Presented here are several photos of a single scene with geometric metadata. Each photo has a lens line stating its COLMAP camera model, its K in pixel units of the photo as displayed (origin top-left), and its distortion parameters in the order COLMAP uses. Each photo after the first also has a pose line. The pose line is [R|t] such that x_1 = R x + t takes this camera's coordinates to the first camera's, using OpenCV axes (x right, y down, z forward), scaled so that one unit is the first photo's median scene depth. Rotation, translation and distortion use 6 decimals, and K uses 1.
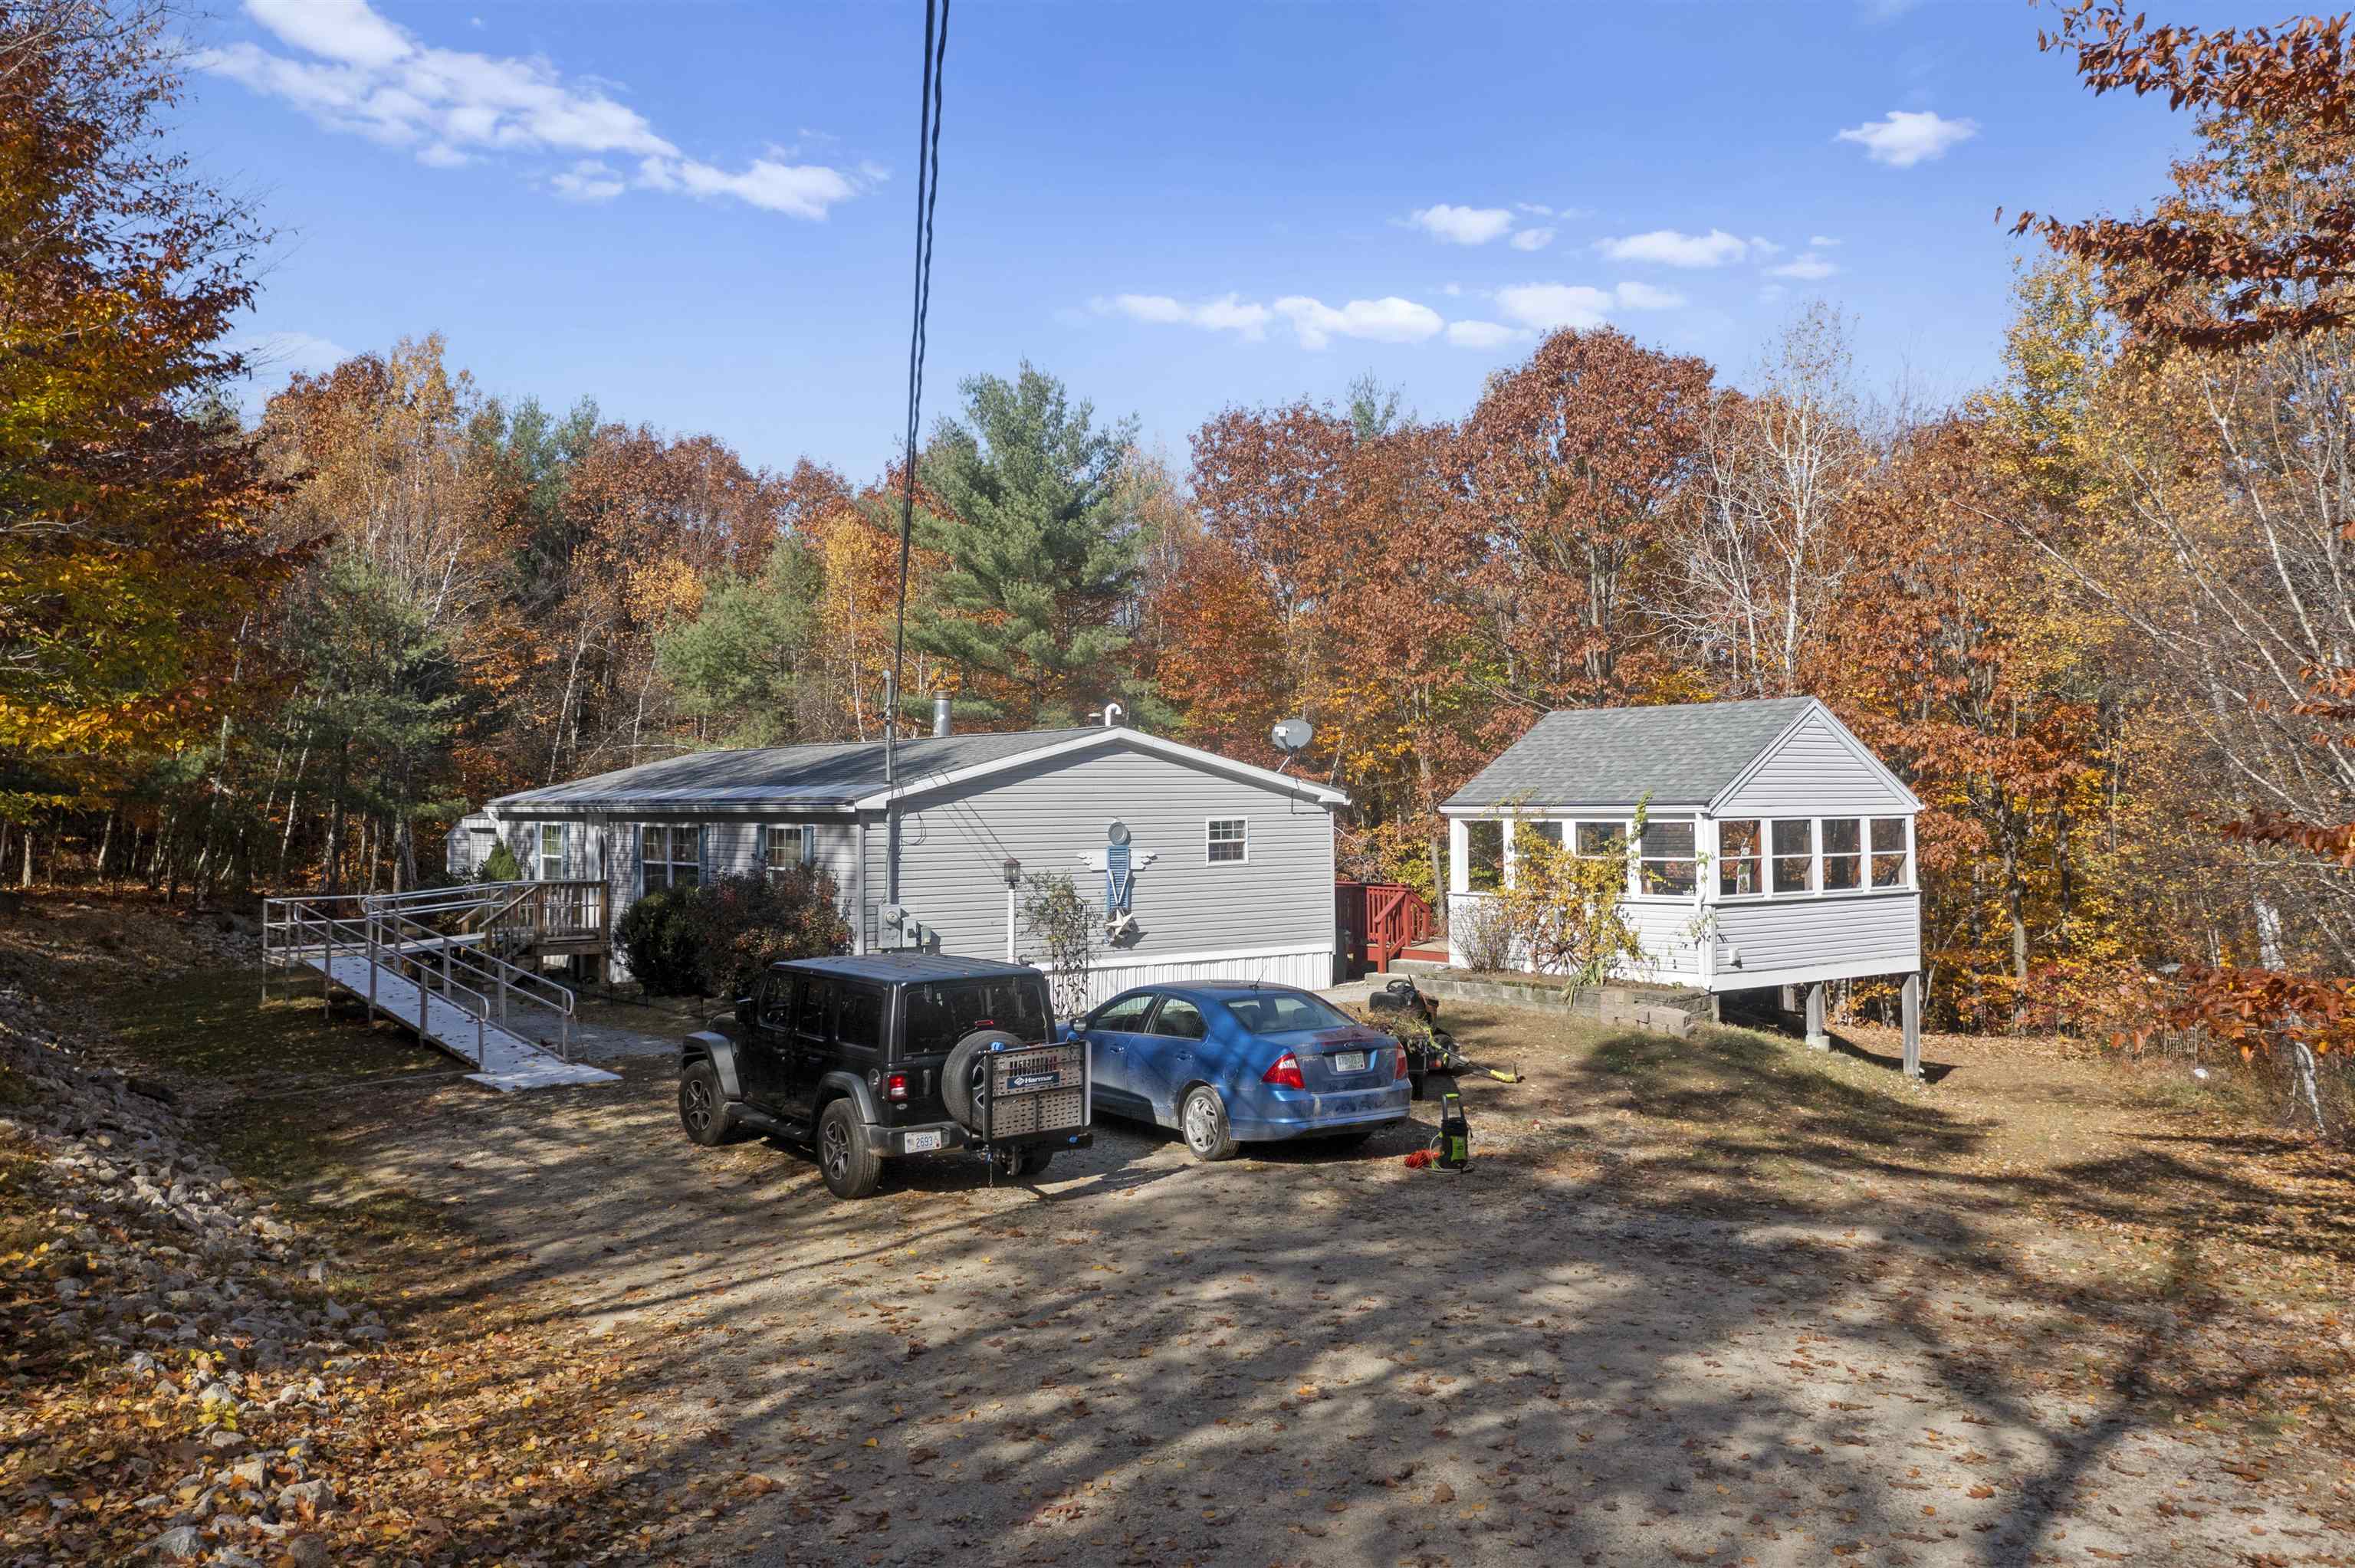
lens RADIAL K [[1948.0, 0, 1299.1], [0, 1948.0, 772.6], [0, 0, 1]] dist [-0.007009, -0.002473]
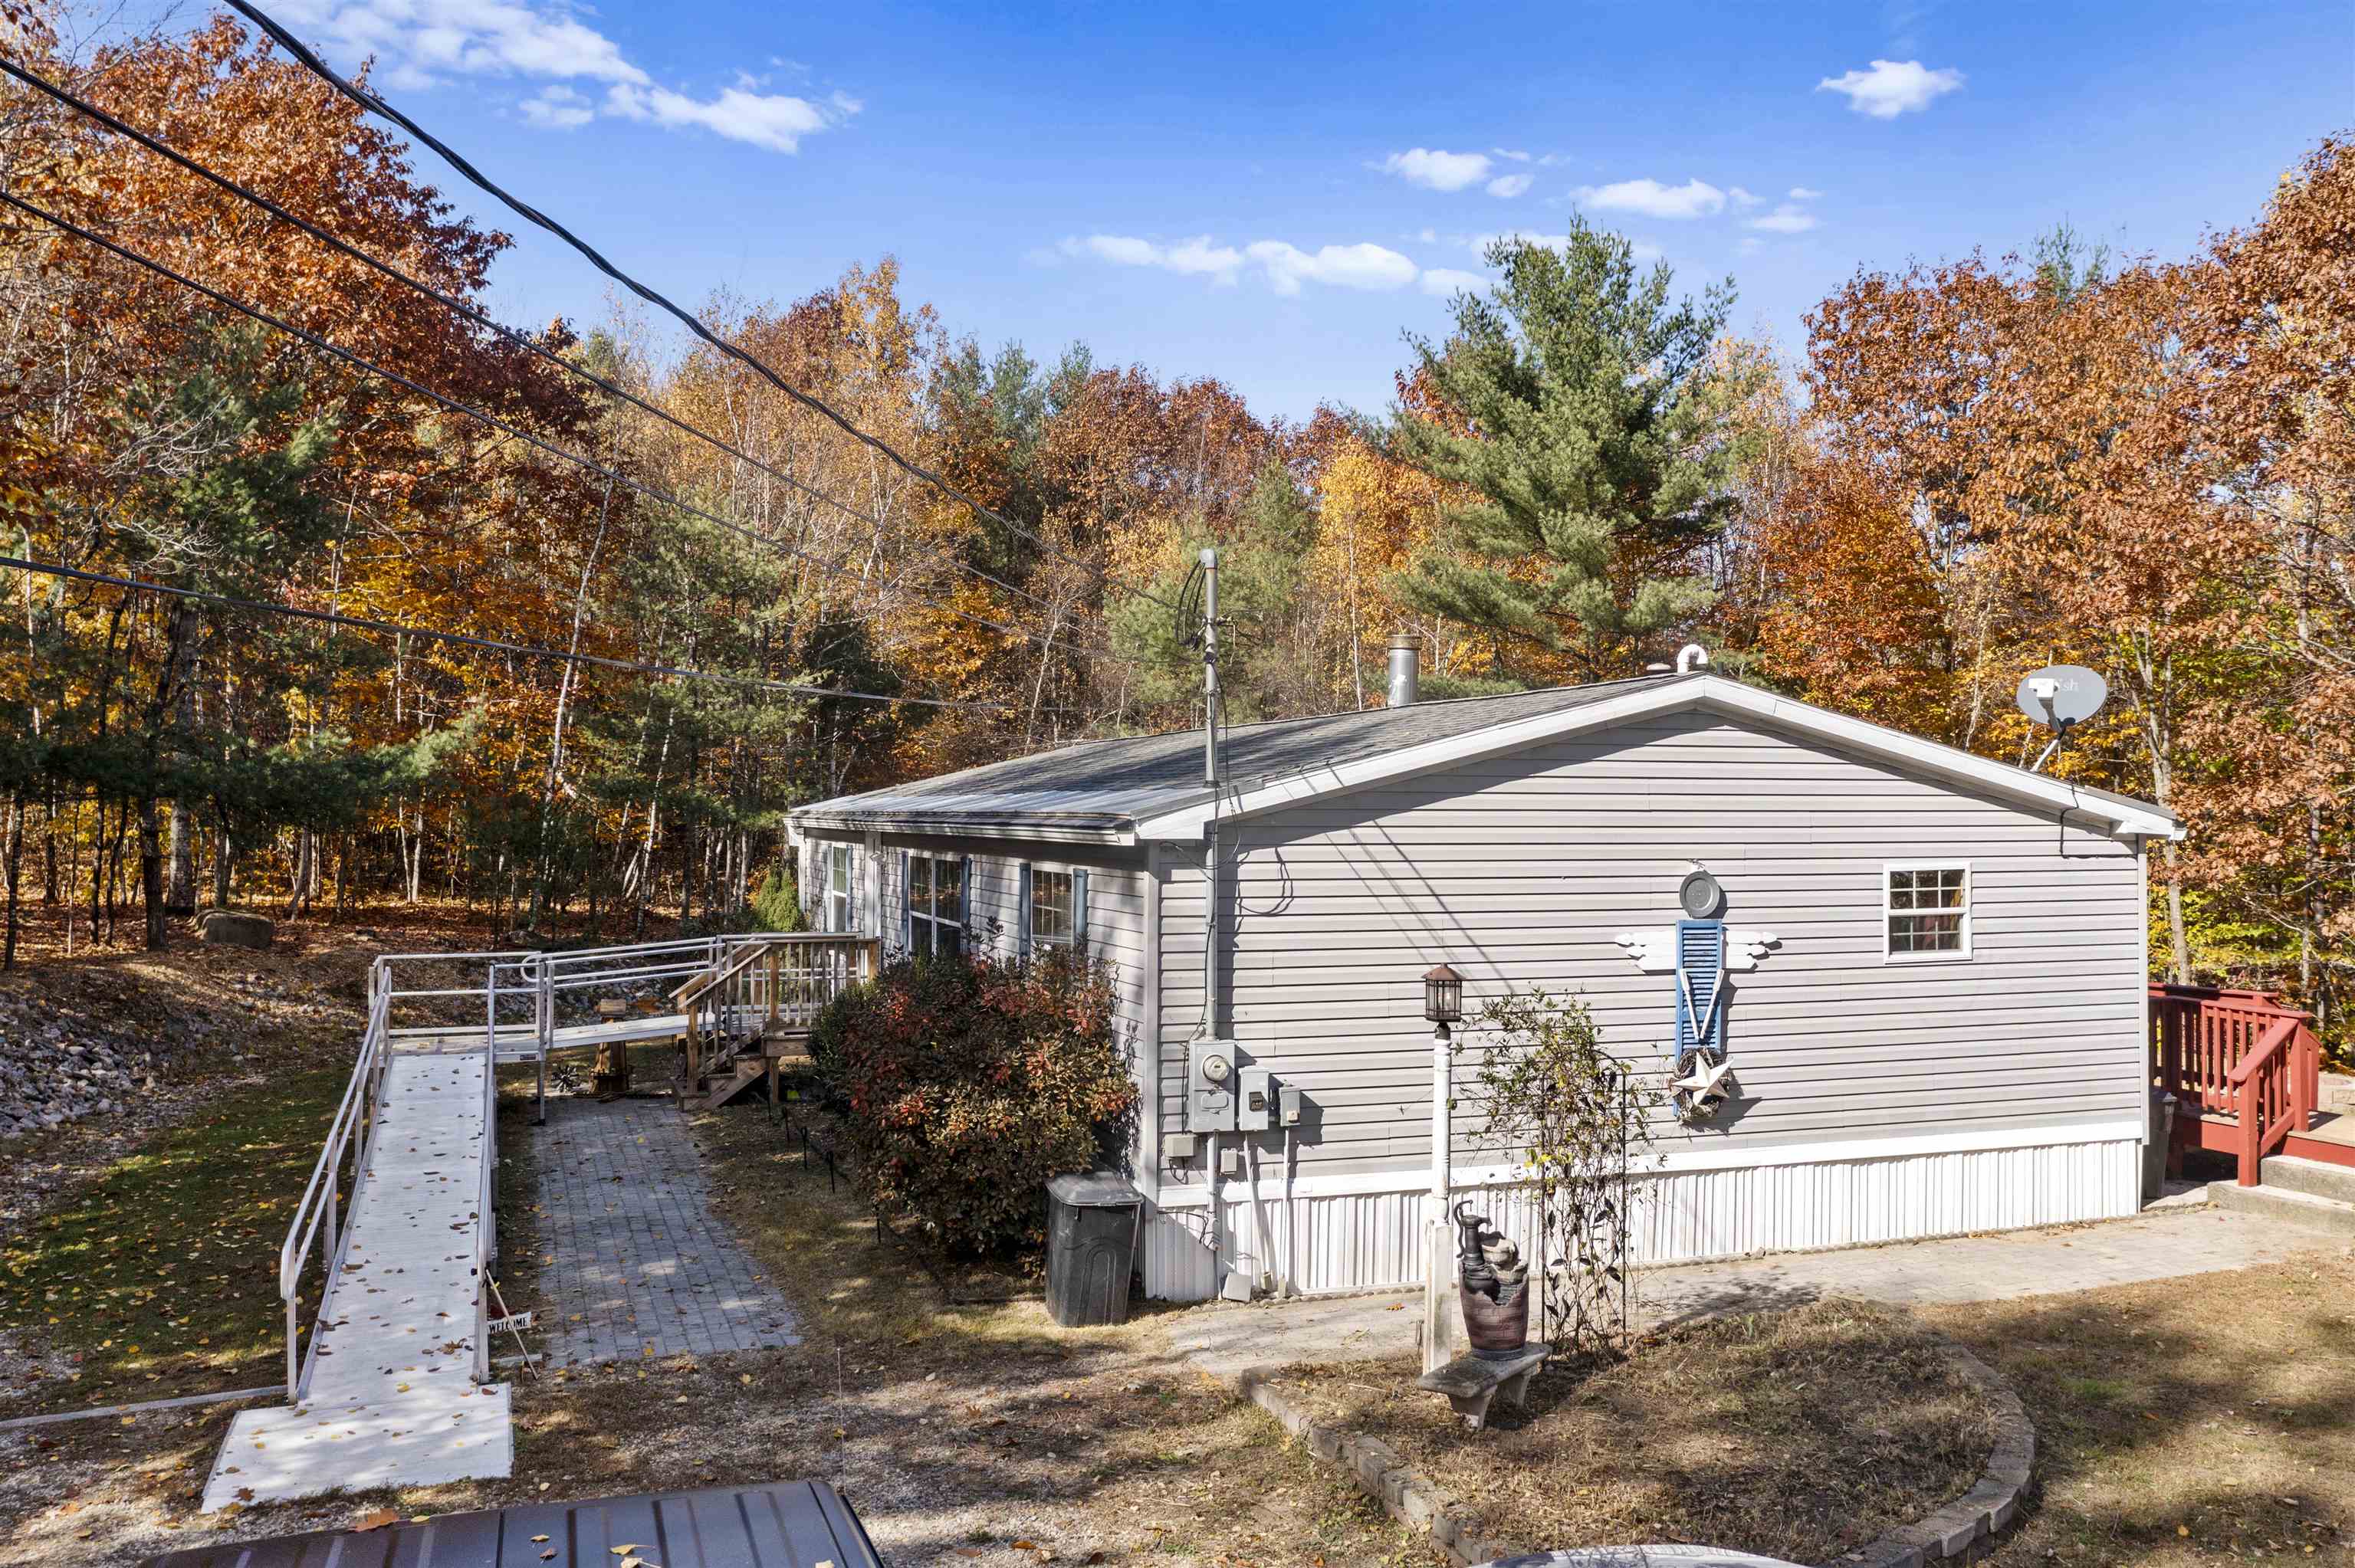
lens RADIAL K [[1948.0, 0, 1299.1], [0, 1948.0, 772.6], [0, 0, 1]] dist [-0.007009, -0.002473]
pose [[0.956266, 0.006177, -0.292434, -0.041534], [-0.008082, 0.999953, -0.005306, 0.003736], [0.292388, 0.007438, 0.956271, 0.449015]]
